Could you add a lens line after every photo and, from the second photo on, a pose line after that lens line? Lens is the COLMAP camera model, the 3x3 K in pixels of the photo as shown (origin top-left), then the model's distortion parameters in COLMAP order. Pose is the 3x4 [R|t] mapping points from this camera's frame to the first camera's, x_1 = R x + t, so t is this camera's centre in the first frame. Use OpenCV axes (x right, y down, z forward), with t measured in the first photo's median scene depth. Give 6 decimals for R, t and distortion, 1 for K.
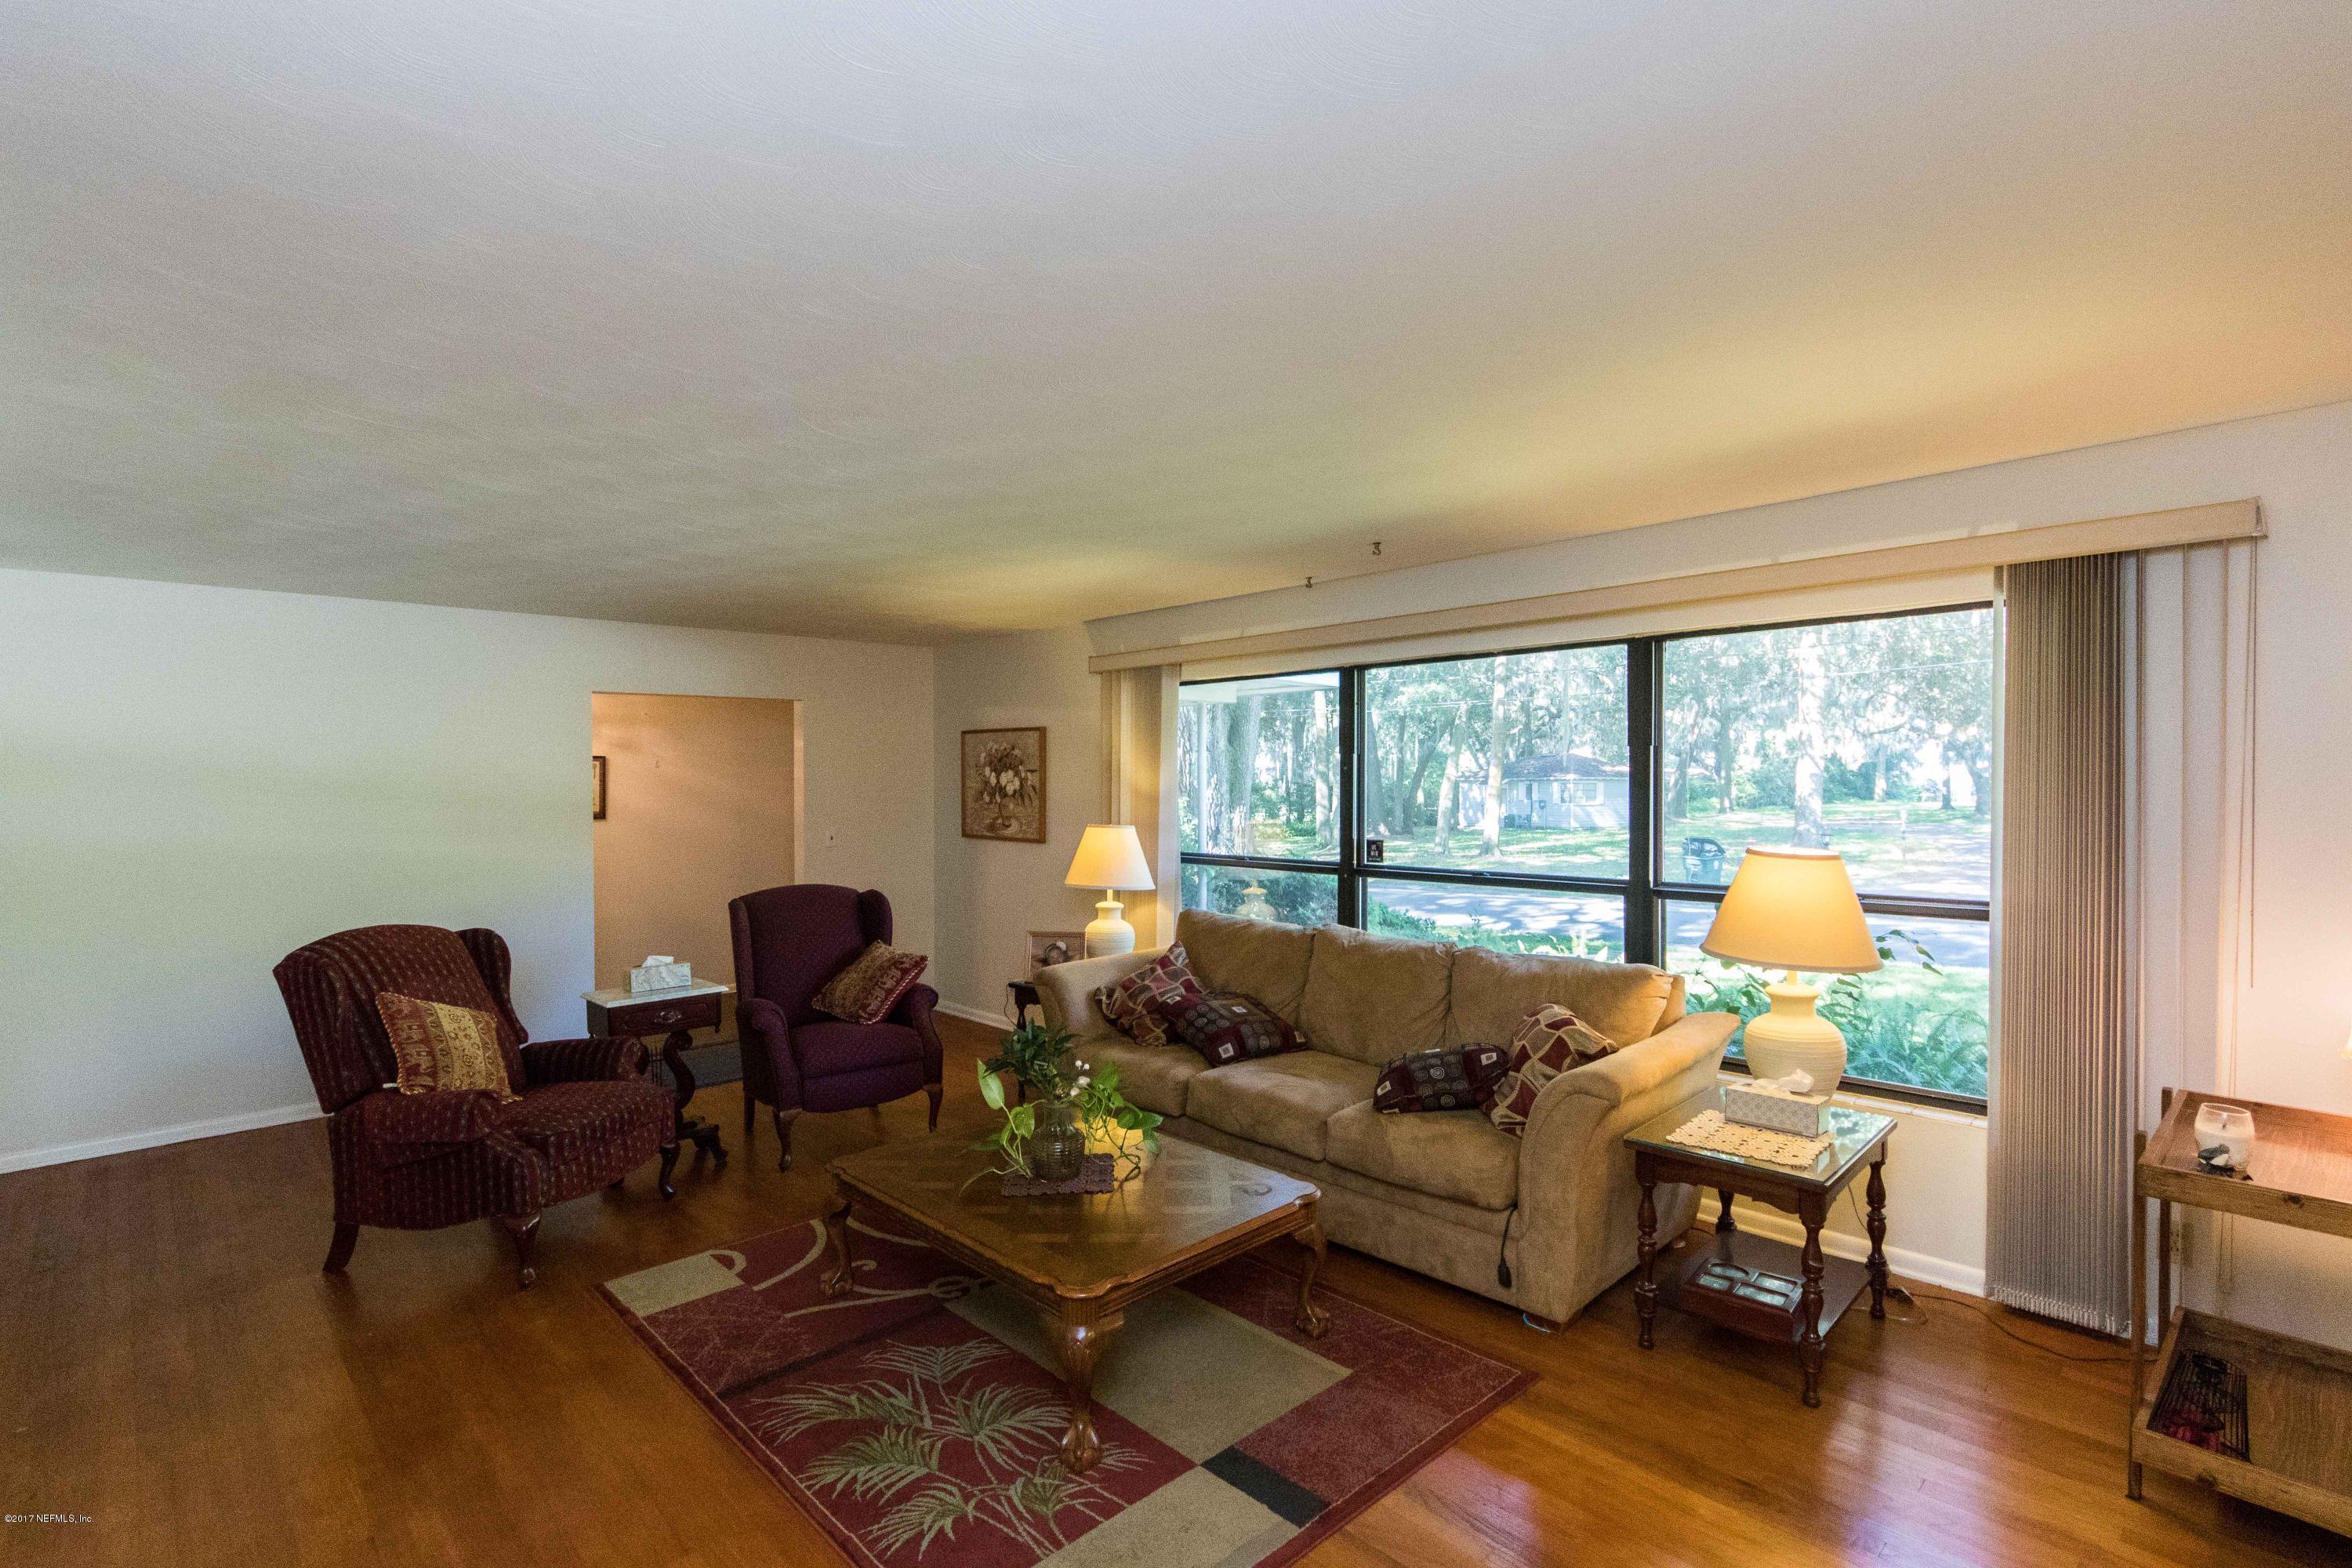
lens RADIAL K [[1099.0, 0, 1167.6], [0, 1099.0, 793.9], [0, 0, 1]] dist [-0.003233, -0.000009]
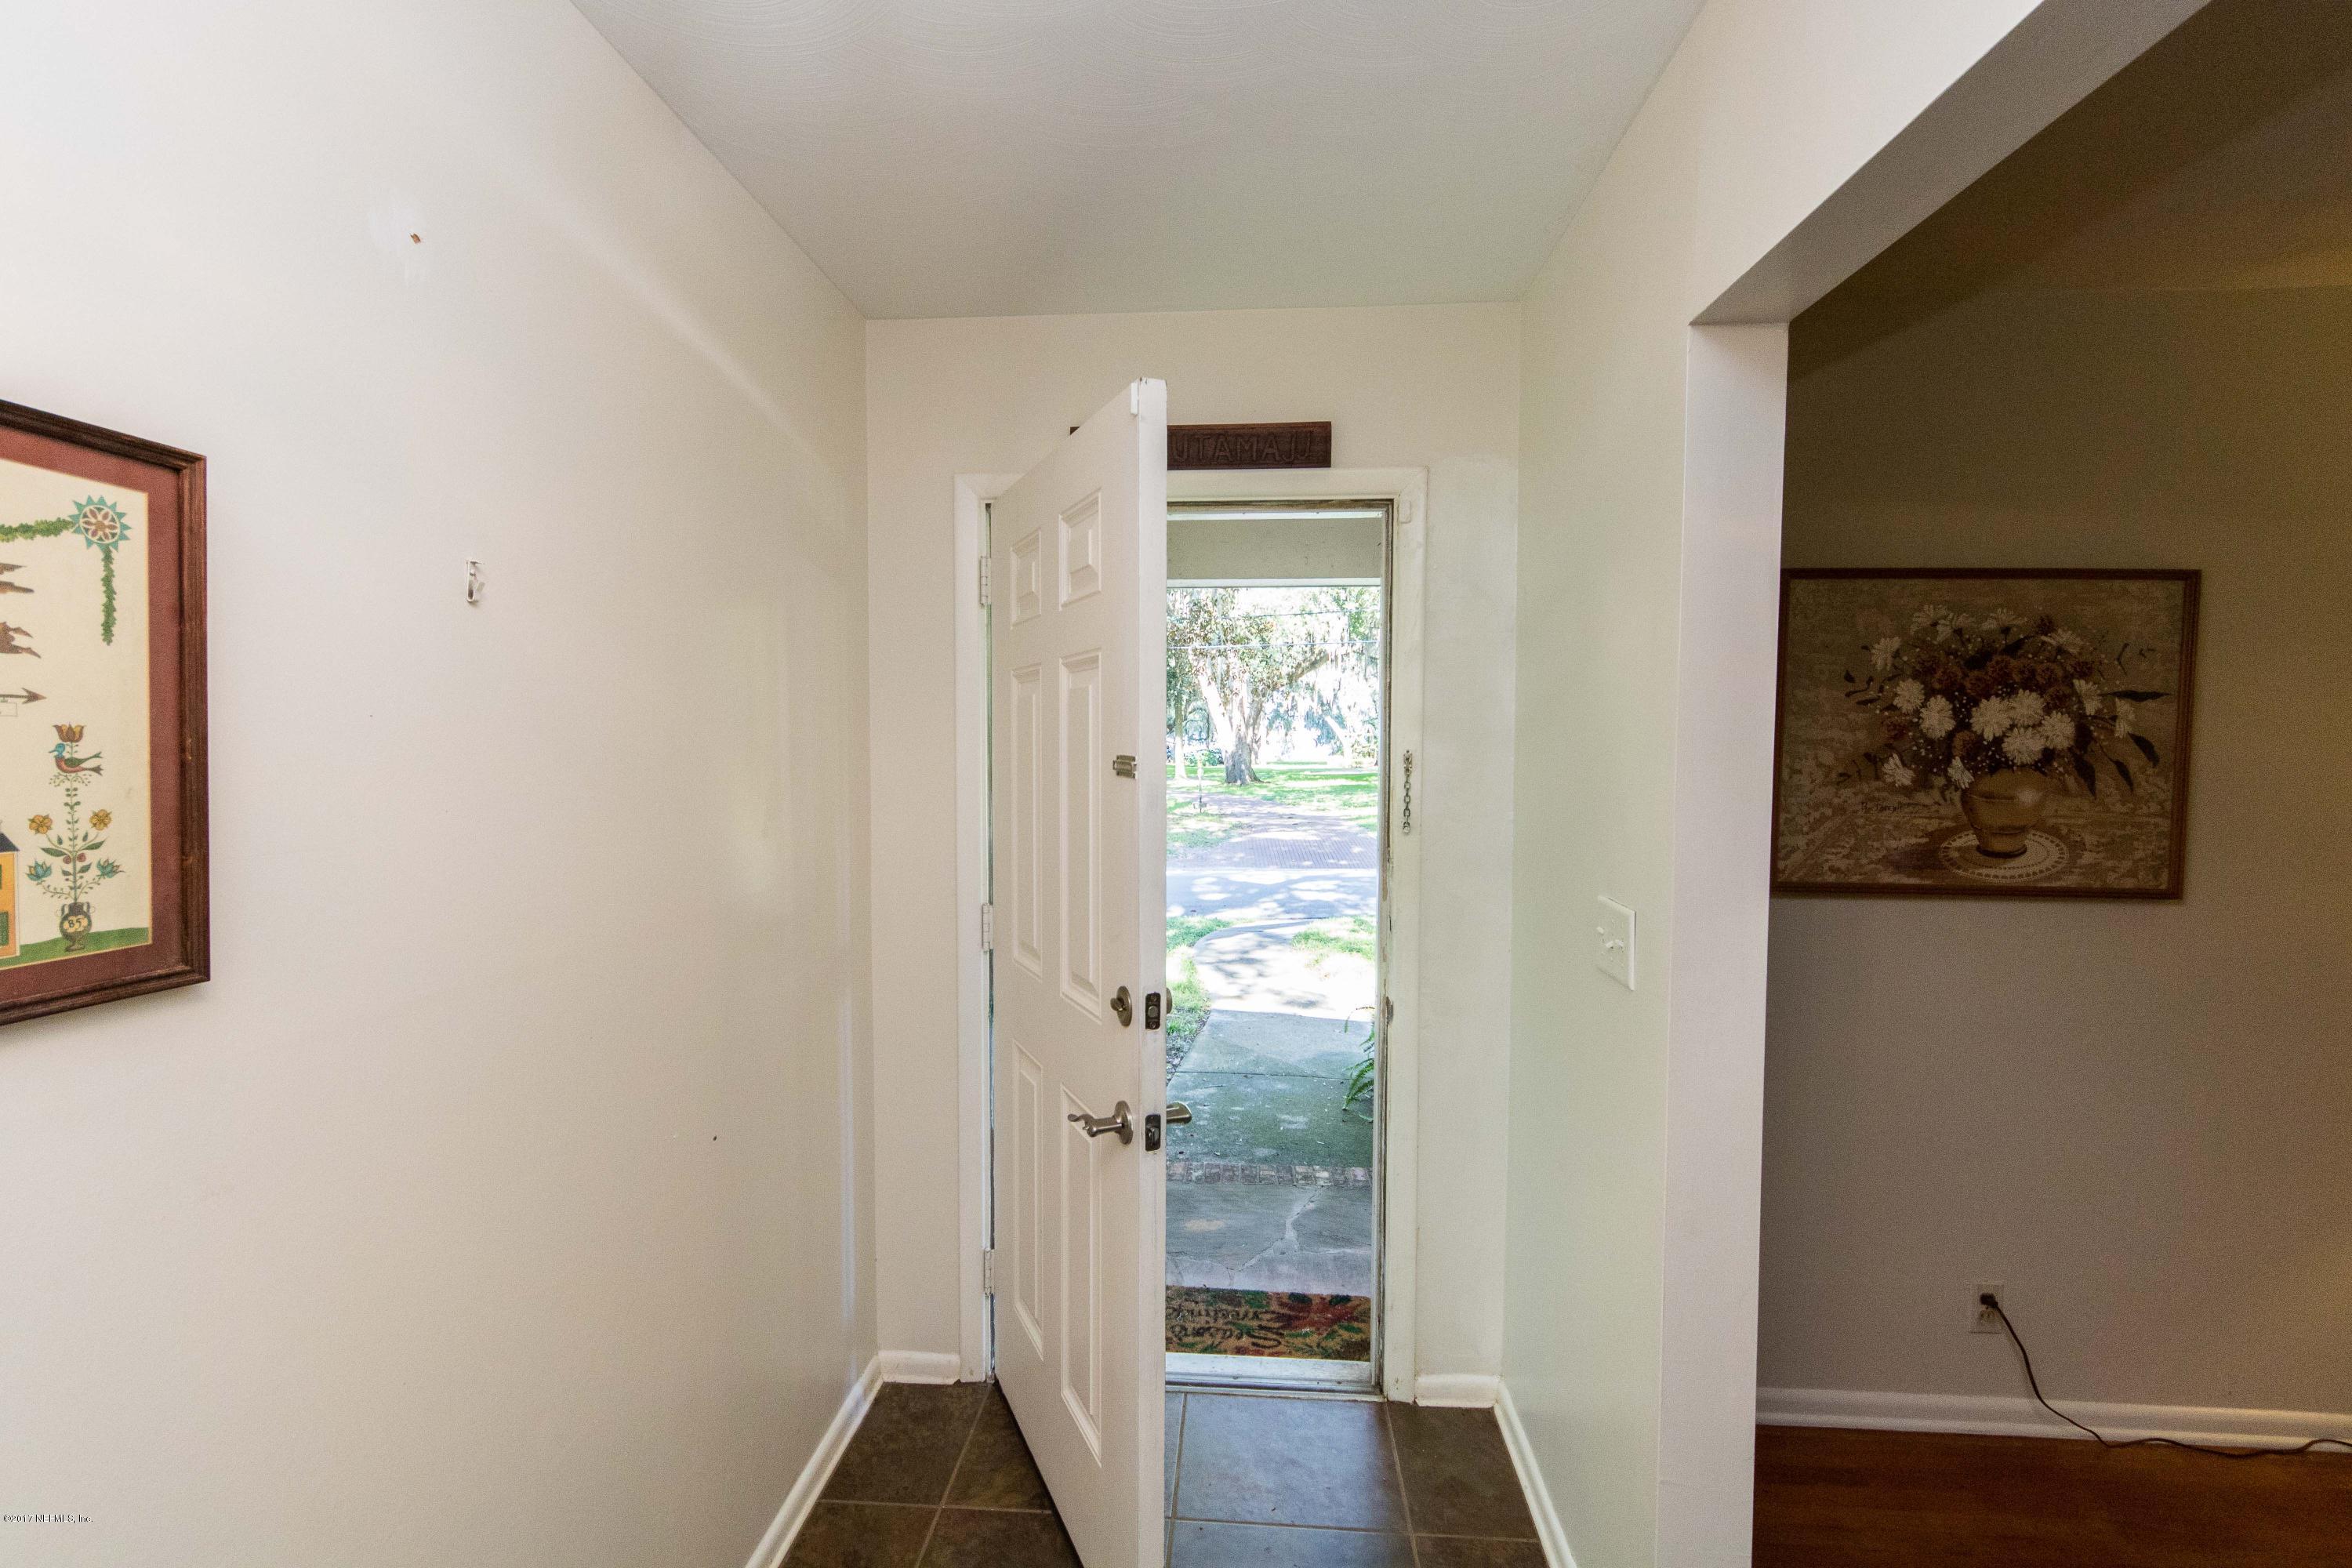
lens RADIAL K [[1099.0, 0, 1167.6], [0, 1099.0, 793.9], [0, 0, 1]] dist [-0.003233, -0.000009]
pose [[0.734687, -0.023423, 0.678002, -0.591167], [0.001304, 0.999451, 0.033115, -0.001463], [-0.678405, -0.023445, 0.734314, 0.960508]]
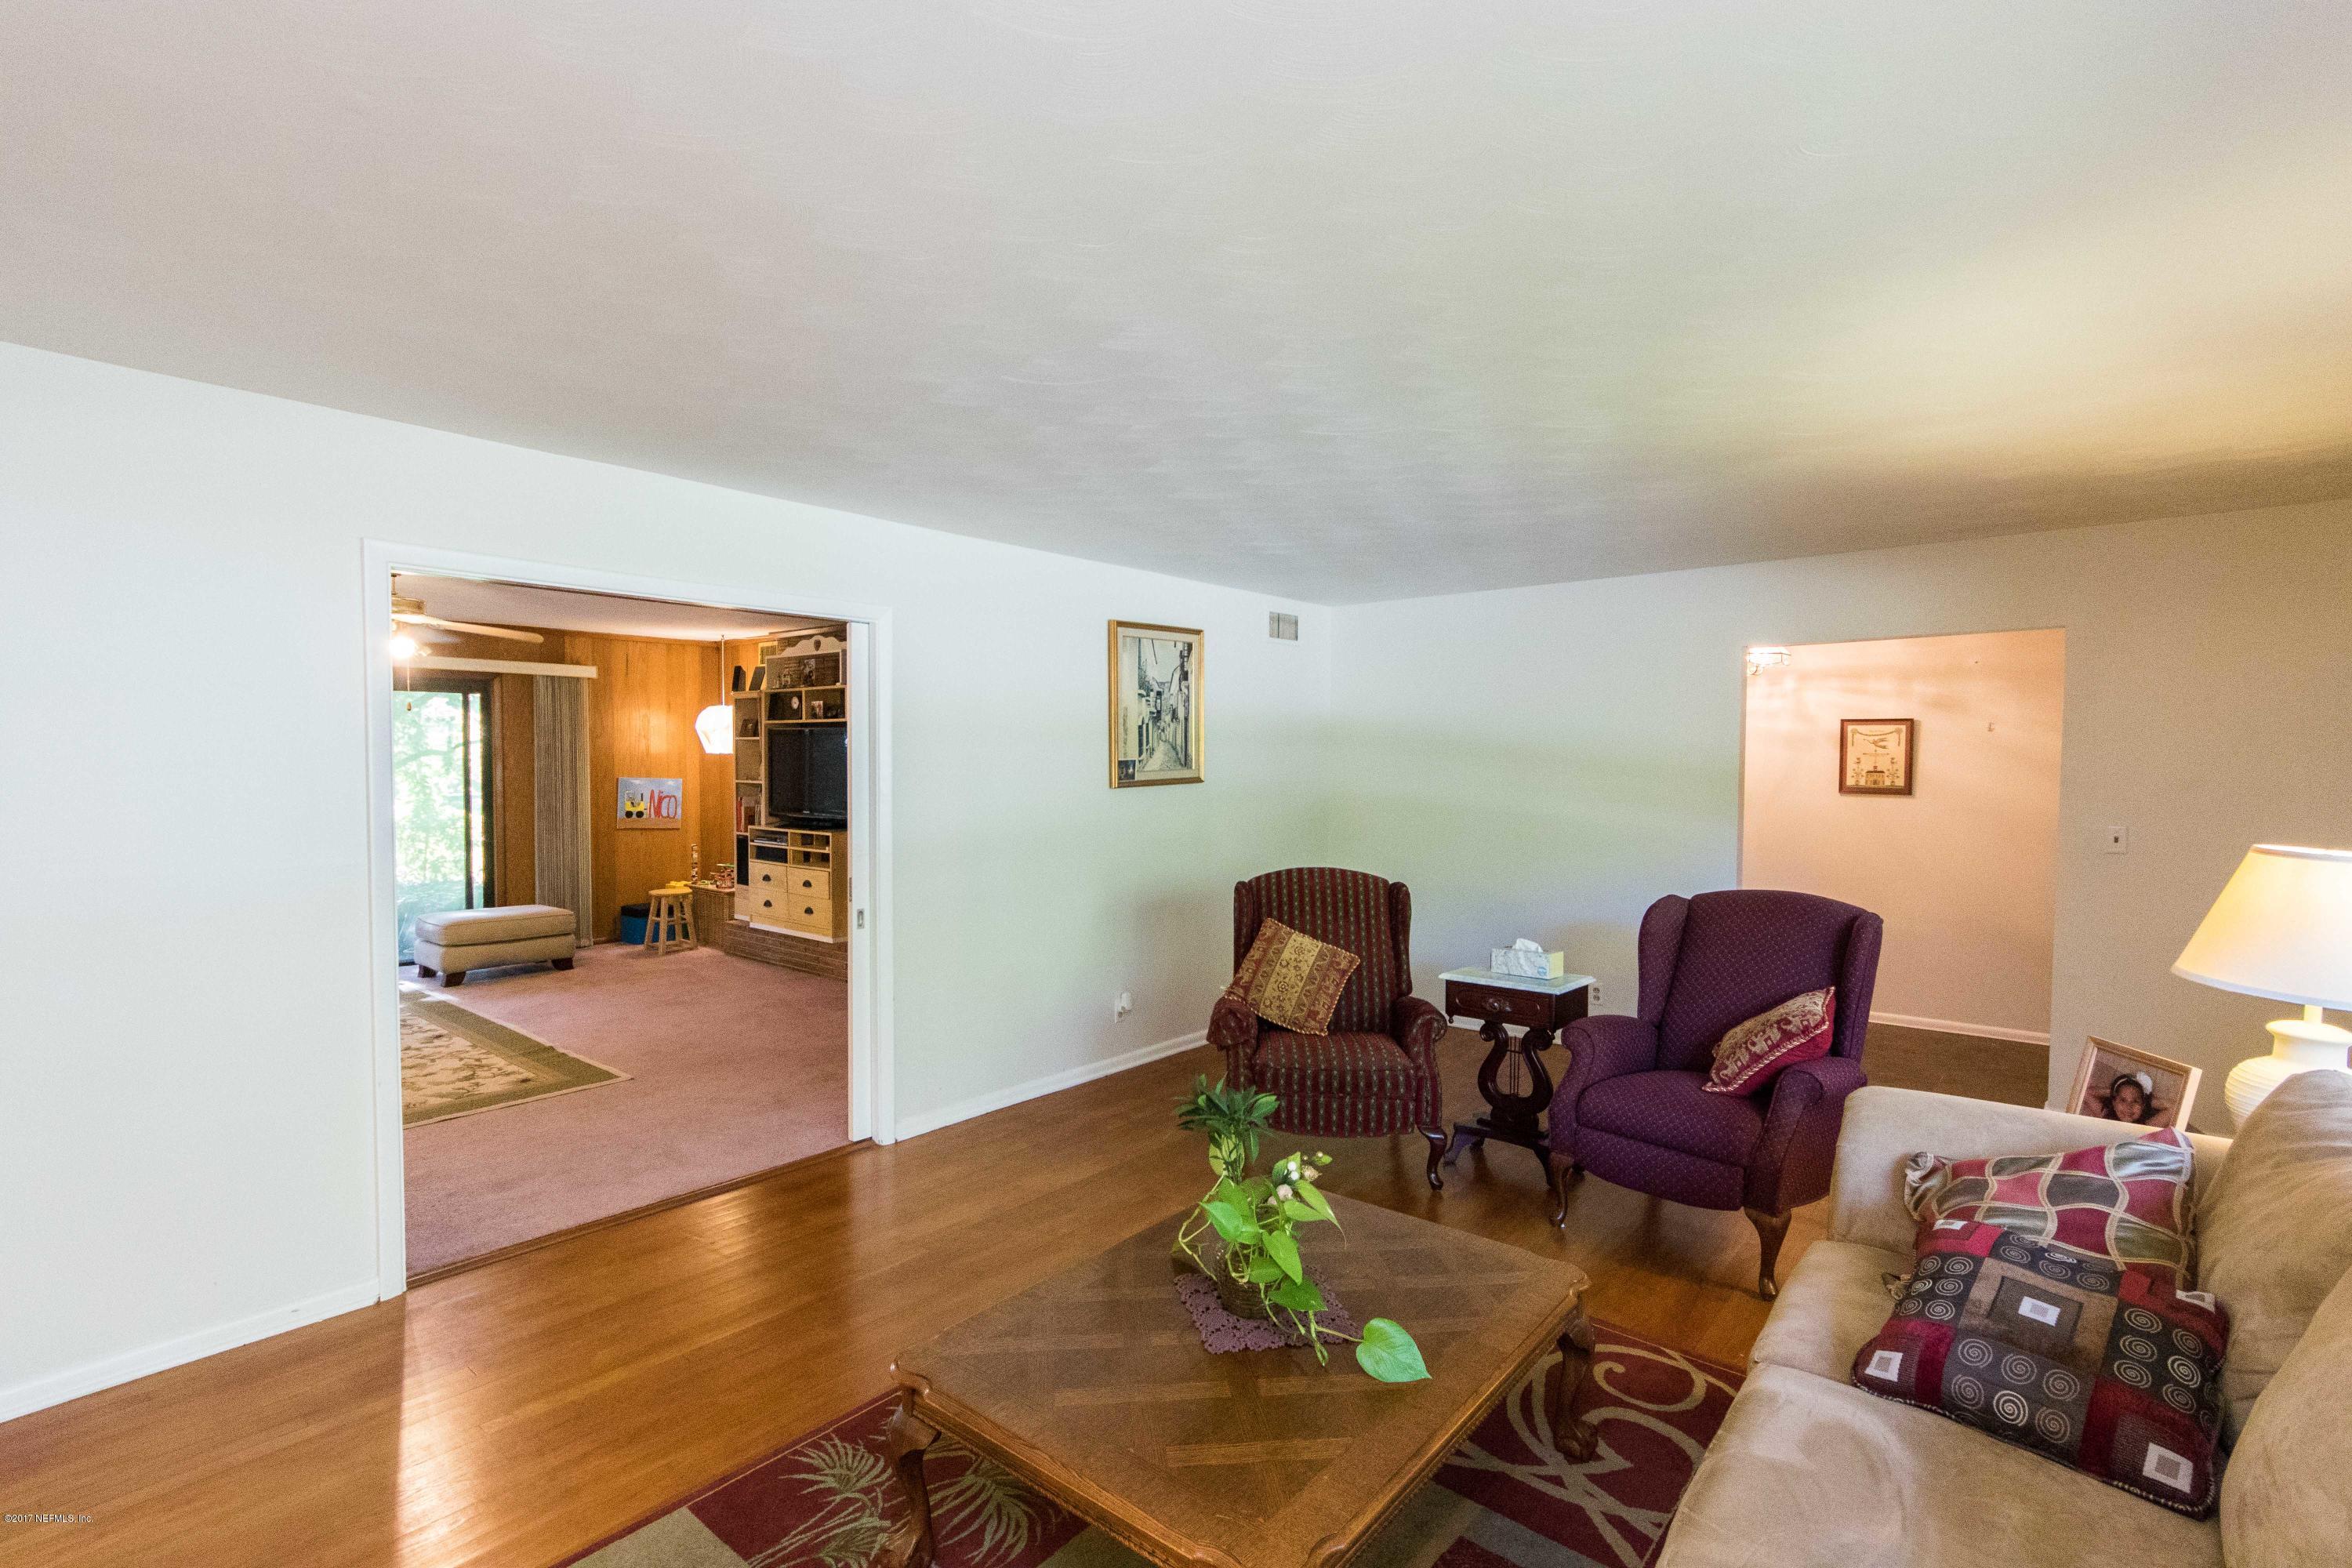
lens RADIAL K [[1099.0, 0, 1167.6], [0, 1099.0, 793.9], [0, 0, 1]] dist [-0.003233, -0.000009]
pose [[0.117075, 0.046982, -0.992011, 0.273683], [-0.015183, 0.998848, 0.045514, -0.007694], [0.993007, 0.009733, 0.117654, 0.400327]]
